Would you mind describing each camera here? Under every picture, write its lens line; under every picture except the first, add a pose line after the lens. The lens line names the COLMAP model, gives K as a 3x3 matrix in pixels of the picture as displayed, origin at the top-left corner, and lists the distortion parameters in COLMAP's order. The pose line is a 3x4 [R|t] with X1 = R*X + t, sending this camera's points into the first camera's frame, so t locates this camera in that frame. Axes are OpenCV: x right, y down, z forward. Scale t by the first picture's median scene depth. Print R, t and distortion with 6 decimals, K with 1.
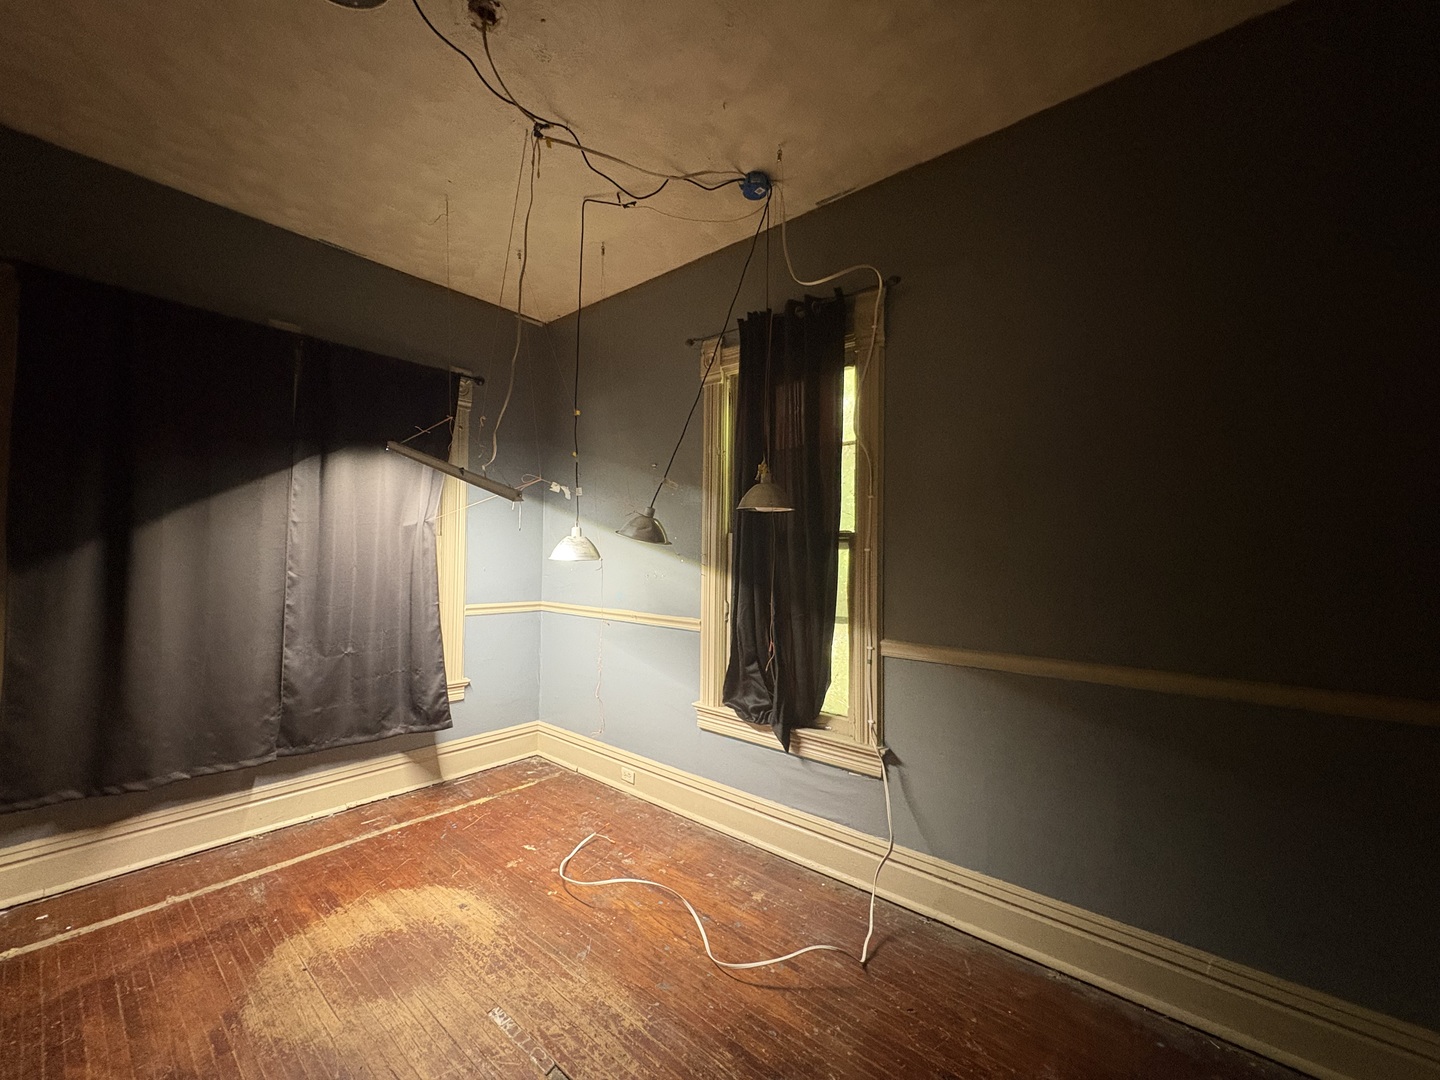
lens RADIAL K [[578.3, 0, 720.0], [0, 578.3, 540.0], [0, 0, 1]] dist [0.001348, 0.000179]
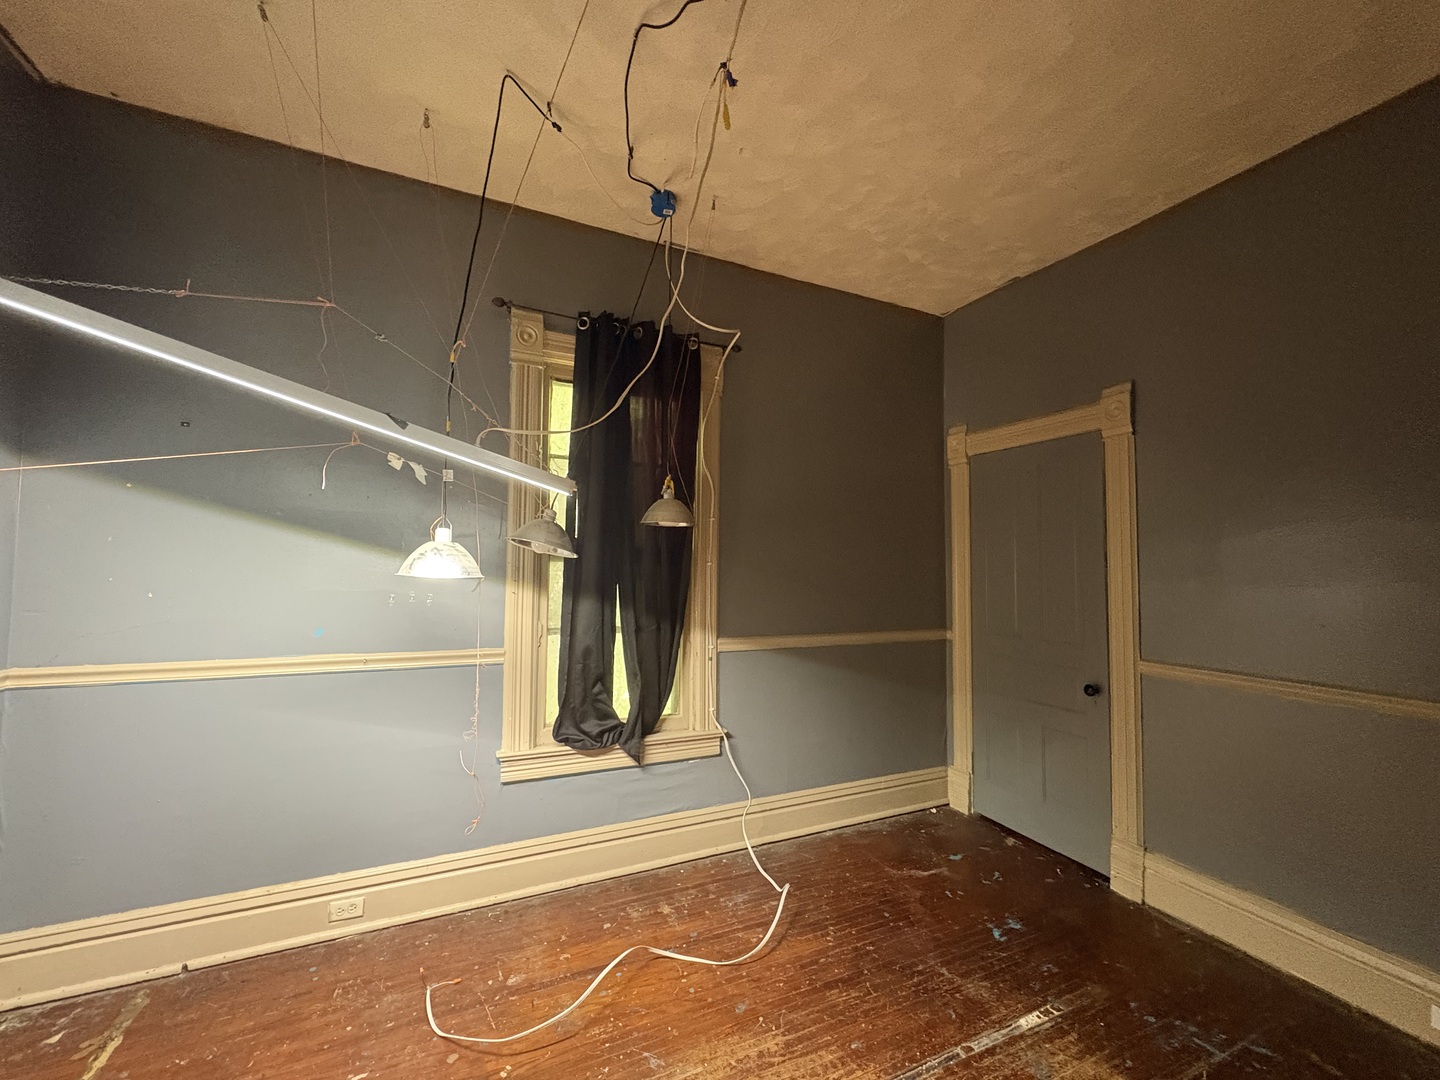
lens RADIAL K [[578.3, 0, 720.0], [0, 578.3, 540.0], [0, 0, 1]] dist [0.001348, 0.000179]
pose [[0.422333, 0.037927, 0.905647, -0.780021], [-0.026853, 0.999209, -0.029322, 0.002712], [-0.906043, -0.011936, 0.423017, 0.469905]]
